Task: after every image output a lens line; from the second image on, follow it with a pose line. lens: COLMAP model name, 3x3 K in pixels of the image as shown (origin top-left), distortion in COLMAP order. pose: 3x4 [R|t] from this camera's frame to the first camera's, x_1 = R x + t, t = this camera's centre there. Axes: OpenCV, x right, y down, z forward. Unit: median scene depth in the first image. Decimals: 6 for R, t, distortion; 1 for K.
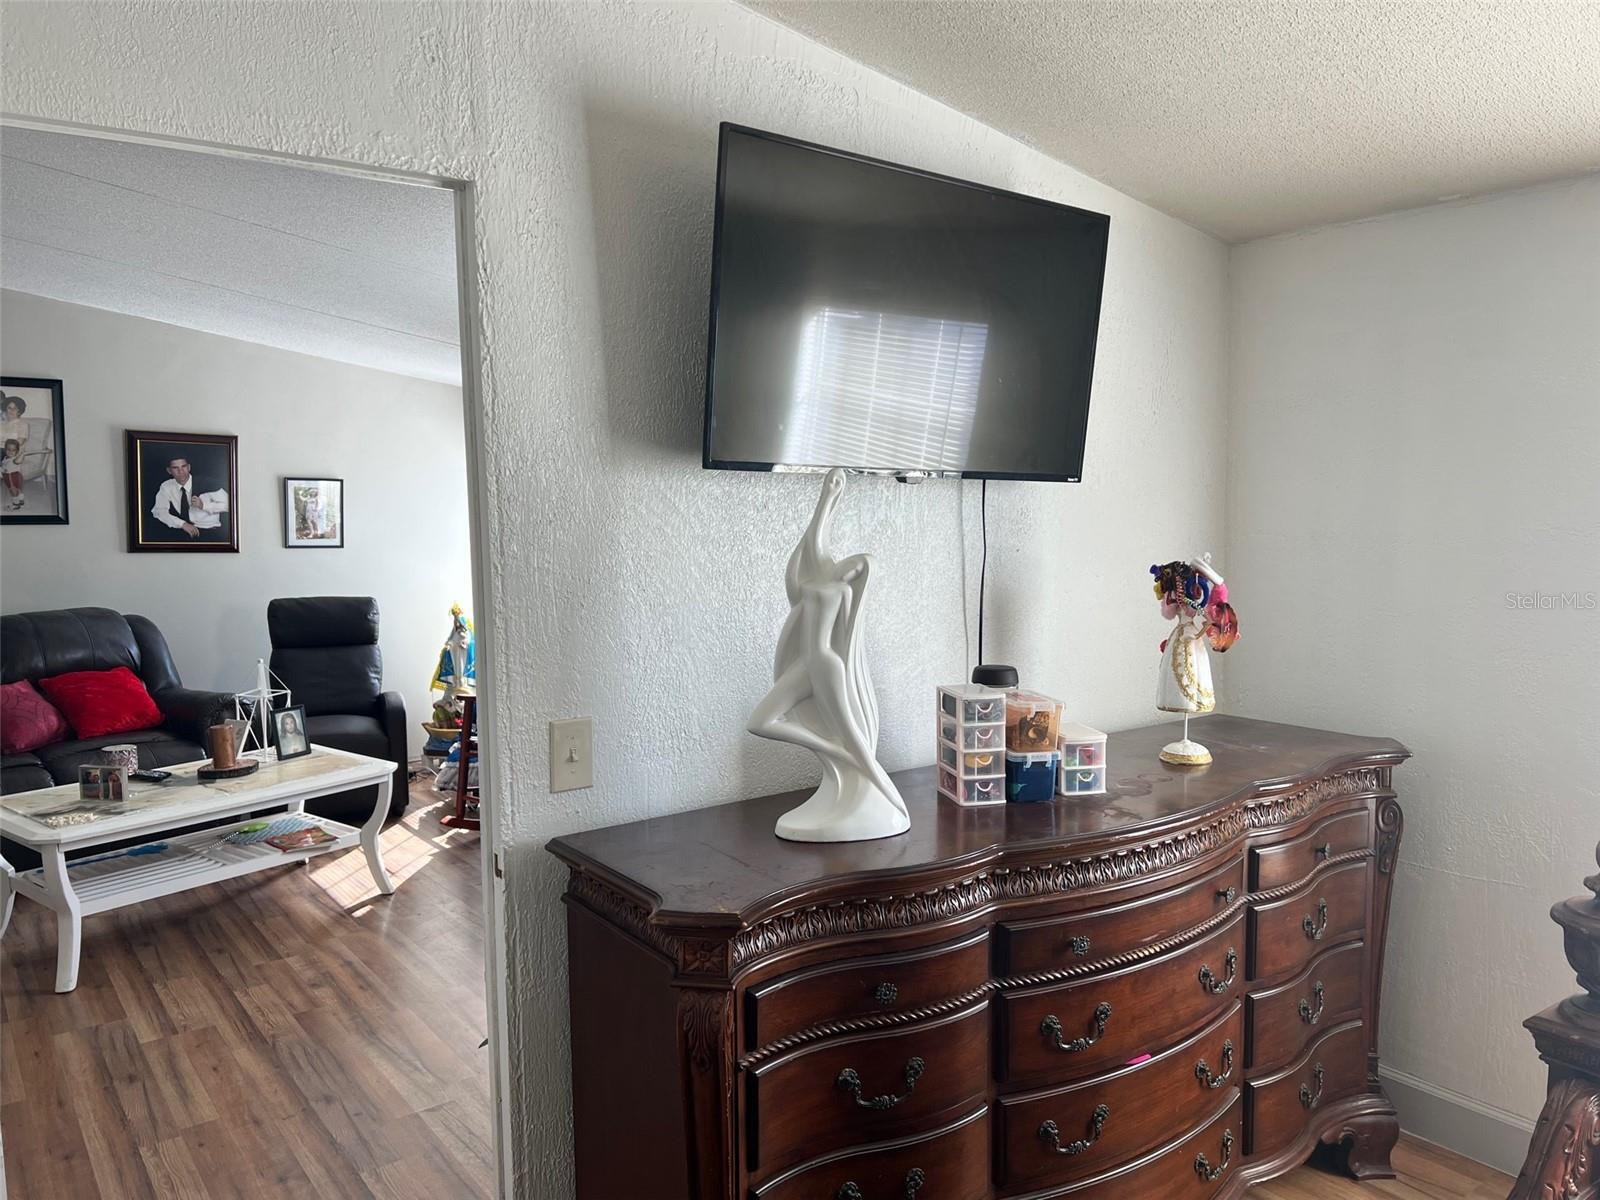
lens RADIAL K [[1205.7, 0, 797.0], [0, 1205.7, 590.3], [0, 0, 1]] dist [0.059042, -0.073019]
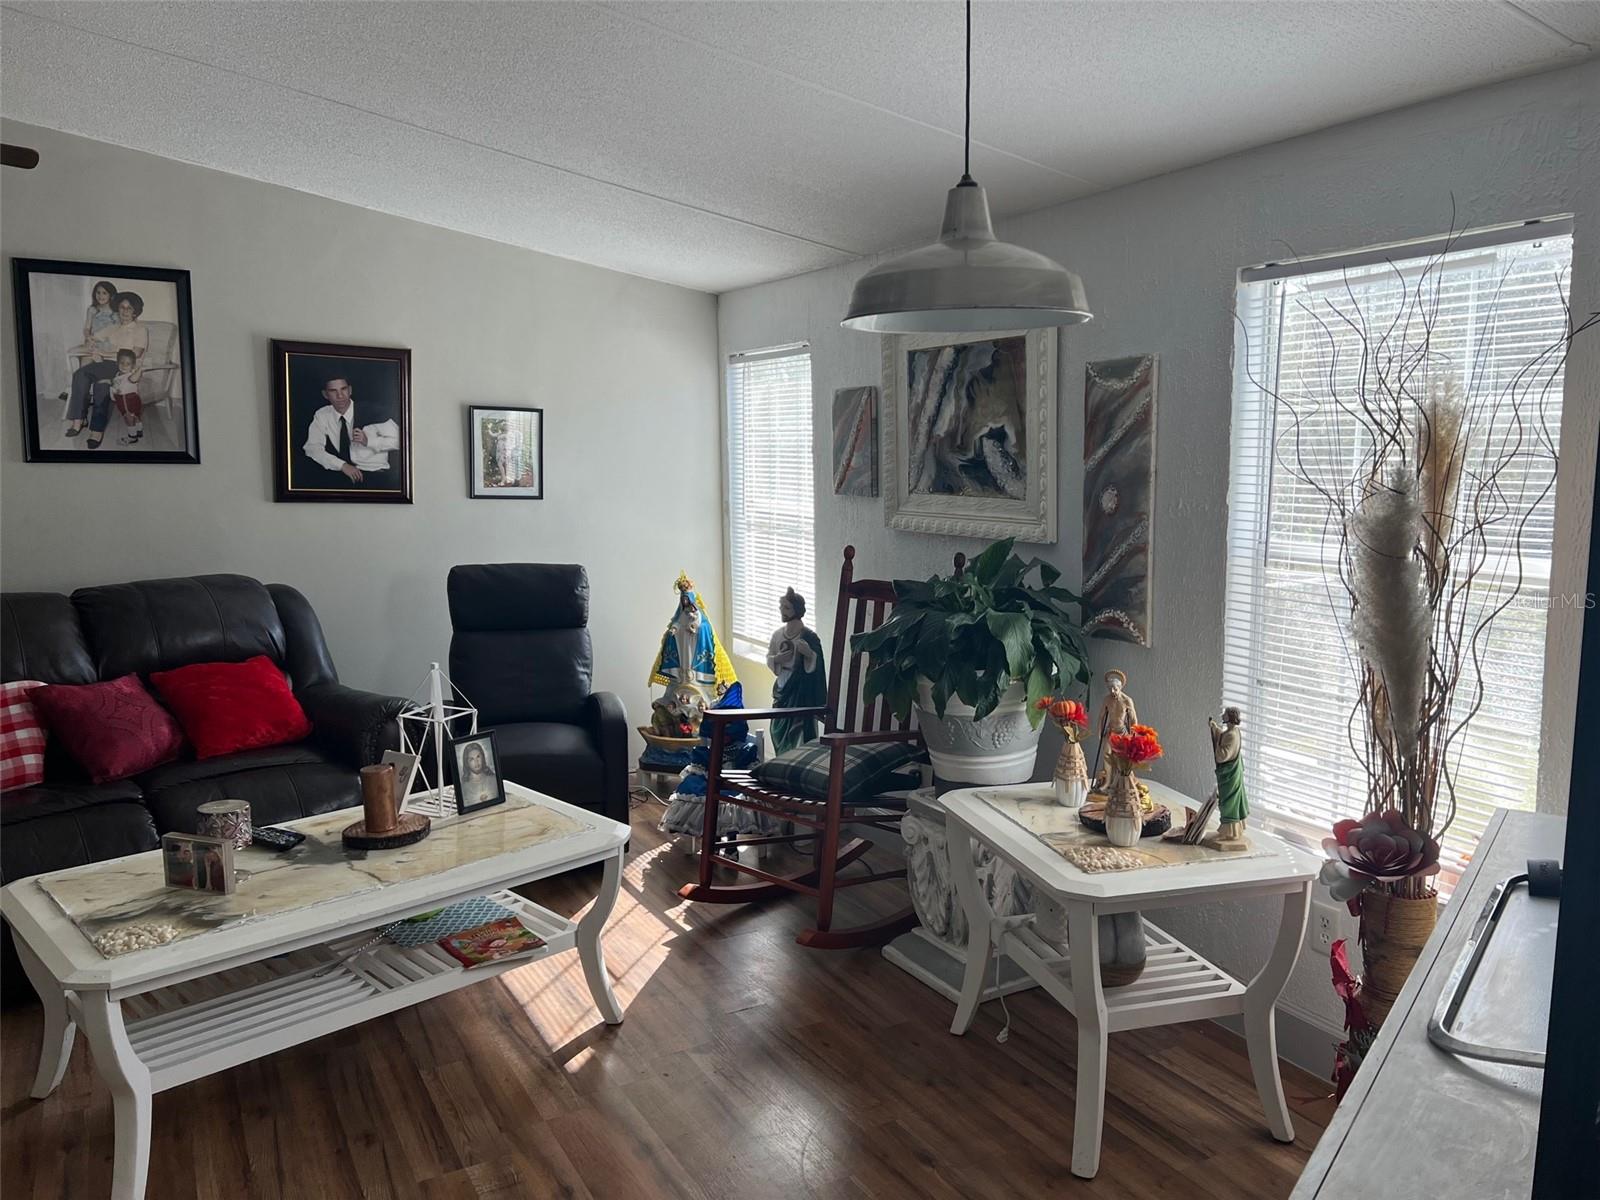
lens RADIAL K [[1205.7, 0, 797.9], [0, 1205.7, 593.5], [0, 0, 1]] dist [0.059042, -0.073019]
pose [[0.990789, 0.022040, -0.133612, -0.130886], [-0.016524, 0.998970, 0.042250, -0.012075], [0.134406, -0.039653, 0.990133, 0.311795]]
